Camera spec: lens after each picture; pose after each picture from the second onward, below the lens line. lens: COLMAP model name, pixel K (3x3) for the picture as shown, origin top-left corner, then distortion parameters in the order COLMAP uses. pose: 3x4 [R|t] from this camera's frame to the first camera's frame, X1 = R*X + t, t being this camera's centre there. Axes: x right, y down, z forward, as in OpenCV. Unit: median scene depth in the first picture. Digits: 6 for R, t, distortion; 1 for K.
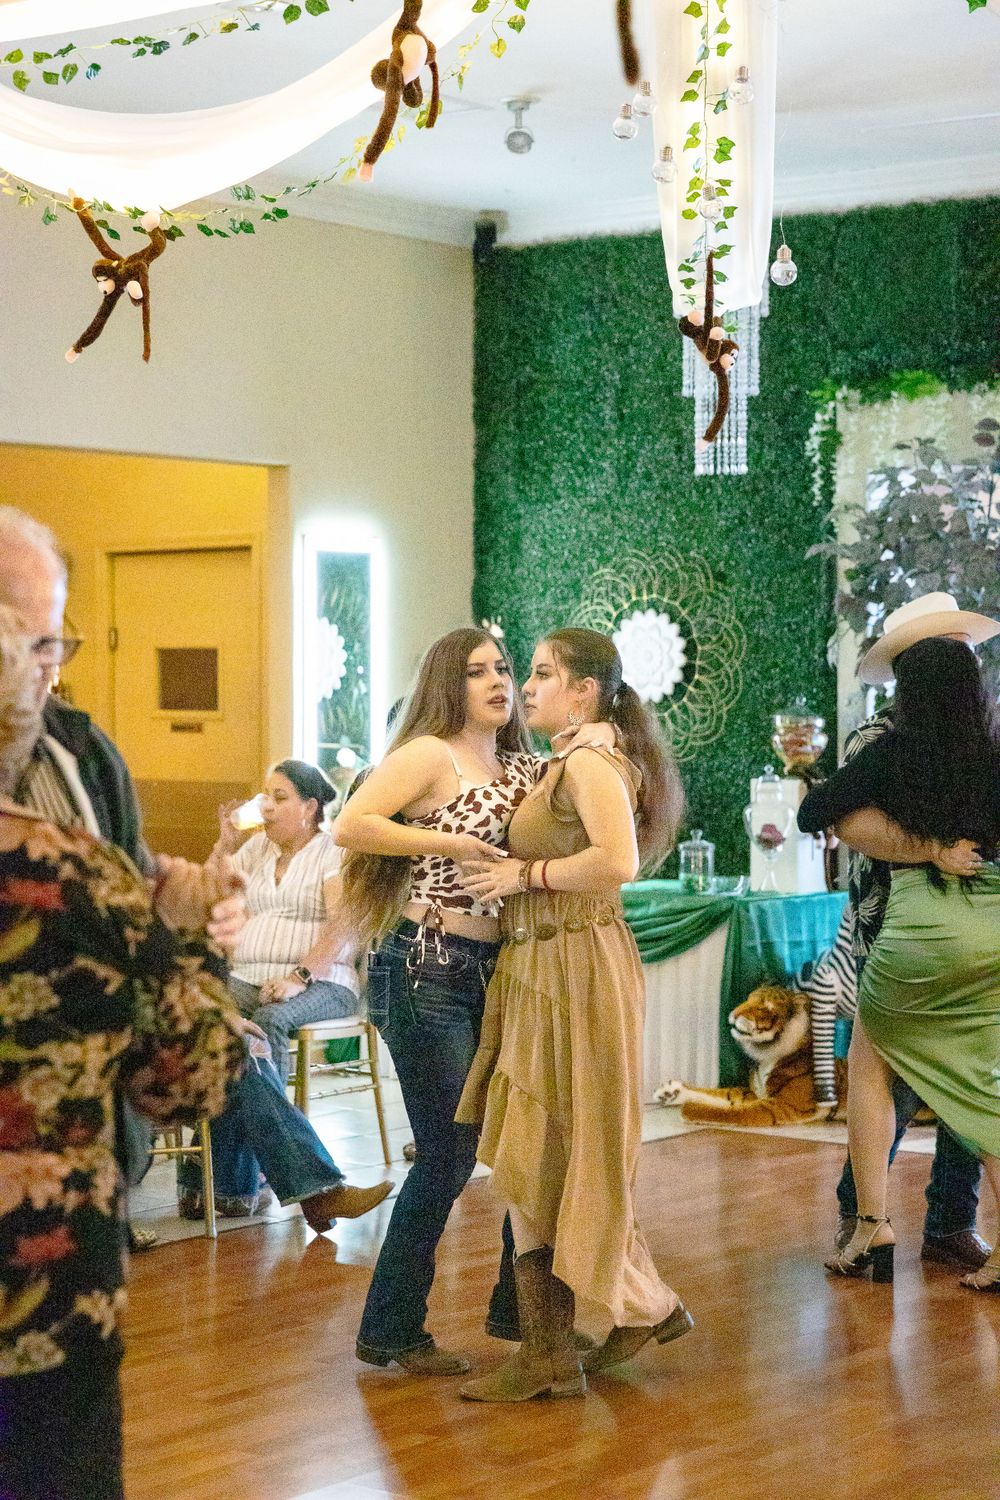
lens RADIAL K [[2693.2, 0, 500.0], [0, 2693.2, 750.0], [0, 0, 1]] dist [0.039056, 0.024736]
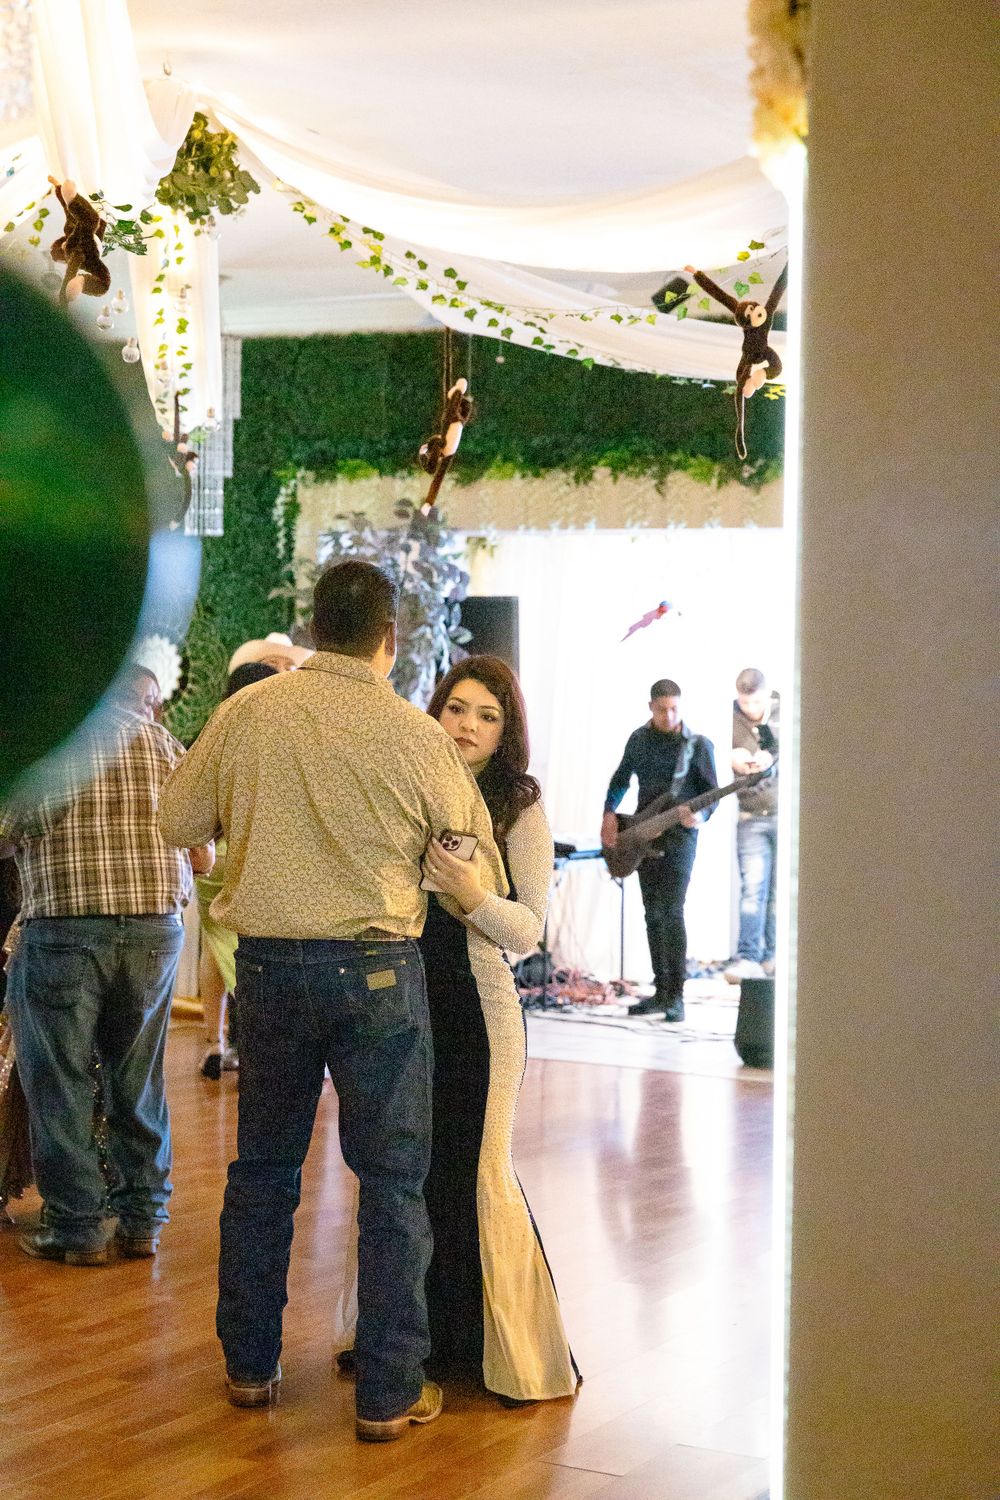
lens RADIAL K [[2693.2, 0, 500.0], [0, 2693.2, 750.0], [0, 0, 1]] dist [0.039056, 0.024736]
pose [[0.988274, 0.014499, 0.151998, 0.024781], [-0.014756, 0.999891, 0.000566, 0.000930], [-0.151973, -0.002802, 0.988381, -0.323543]]
